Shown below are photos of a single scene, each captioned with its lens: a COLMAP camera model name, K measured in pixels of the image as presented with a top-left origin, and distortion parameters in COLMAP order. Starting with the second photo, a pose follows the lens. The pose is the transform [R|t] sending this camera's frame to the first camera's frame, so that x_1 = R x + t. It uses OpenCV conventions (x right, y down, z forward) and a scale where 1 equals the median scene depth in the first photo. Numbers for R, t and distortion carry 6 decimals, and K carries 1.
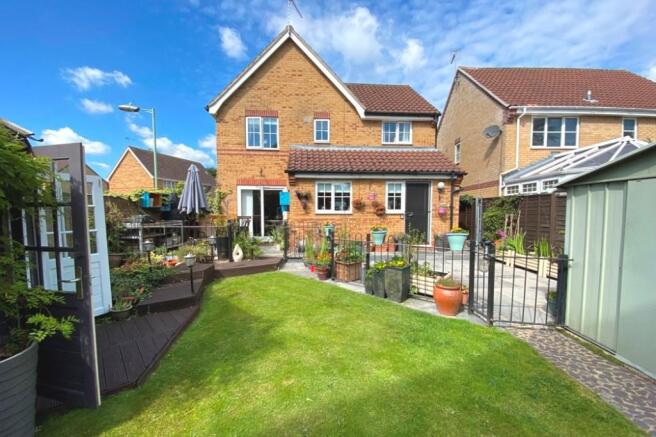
lens RADIAL K [[267.8, 0, 328.4], [0, 267.8, 221.6], [0, 0, 1]] dist [-0.001168, -0.000250]
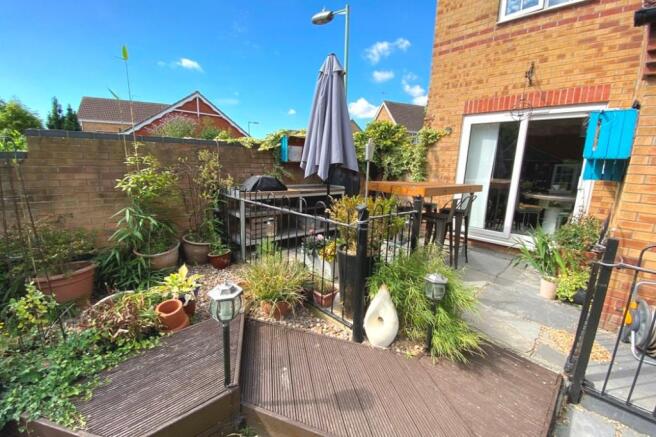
lens RADIAL K [[267.8, 0, 328.4], [0, 267.8, 221.6], [0, 0, 1]] dist [-0.001168, -0.000250]
pose [[0.643767, 0.177391, -0.744377, -0.109986], [-0.051678, 0.980617, 0.188996, -0.029422], [0.763475, -0.083201, 0.640456, 0.499777]]
